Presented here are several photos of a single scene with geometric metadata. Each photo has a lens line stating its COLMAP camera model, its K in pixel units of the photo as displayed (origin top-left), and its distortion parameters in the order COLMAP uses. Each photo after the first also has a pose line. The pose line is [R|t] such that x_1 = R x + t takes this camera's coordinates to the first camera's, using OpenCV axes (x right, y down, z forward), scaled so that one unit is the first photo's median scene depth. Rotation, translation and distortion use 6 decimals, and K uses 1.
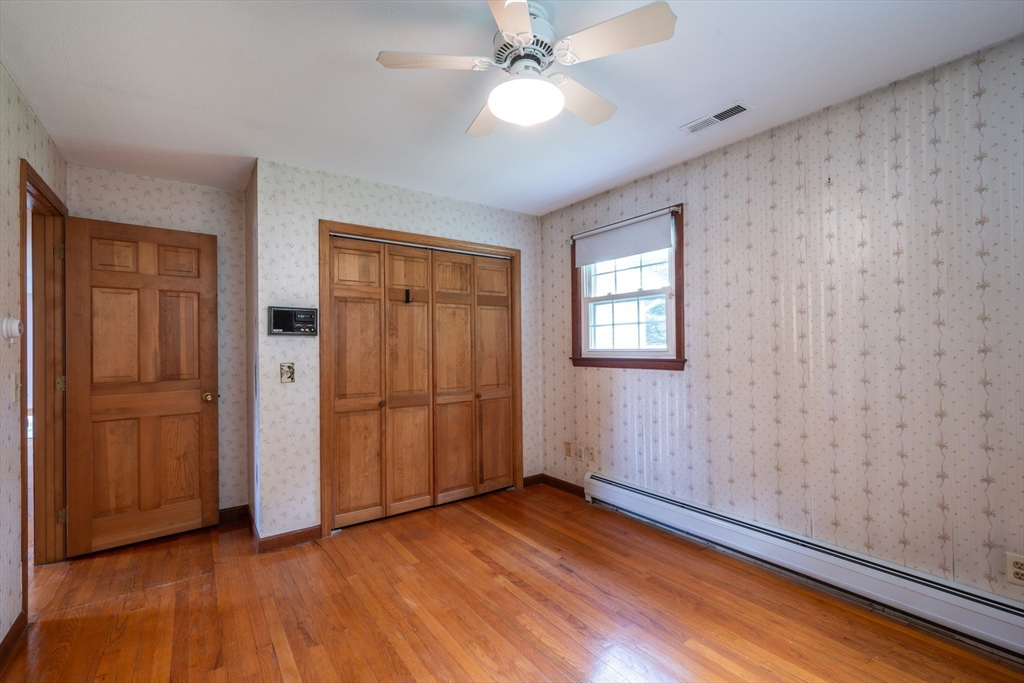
lens RADIAL K [[457.4, 0, 517.9], [0, 457.4, 344.1], [0, 0, 1]] dist [0.003395, 0.000128]
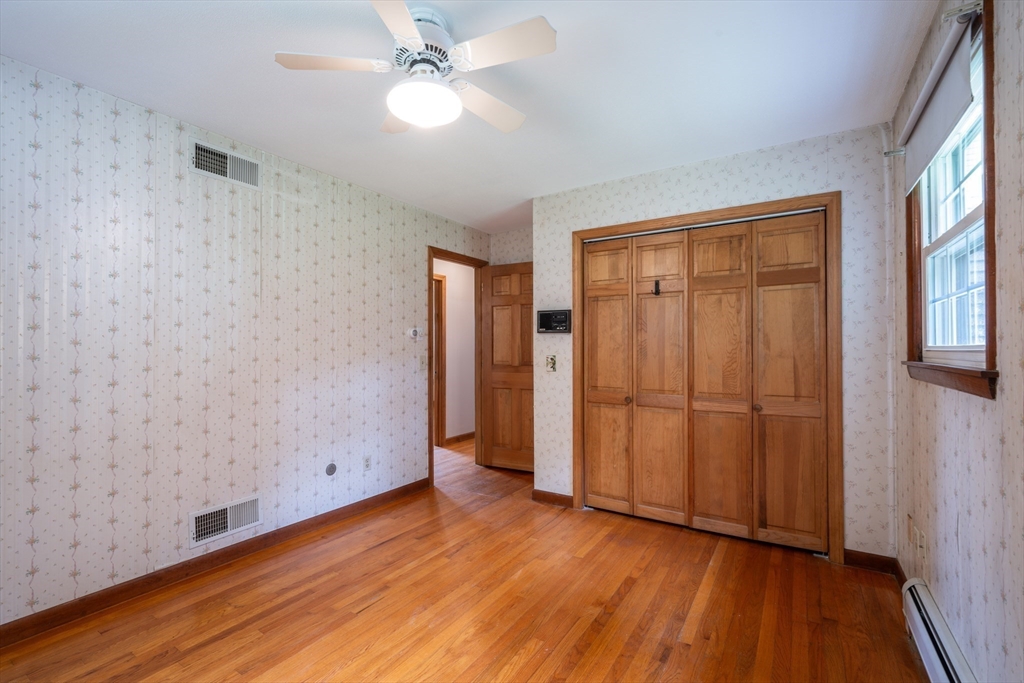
lens RADIAL K [[457.4, 0, 517.9], [0, 457.4, 344.1], [0, 0, 1]] dist [0.003395, 0.000128]
pose [[0.342182, 0.001484, -0.939633, 0.558369], [0.003898, 0.999988, 0.002999, 0.005779], [0.939626, -0.004689, 0.342172, 0.440072]]
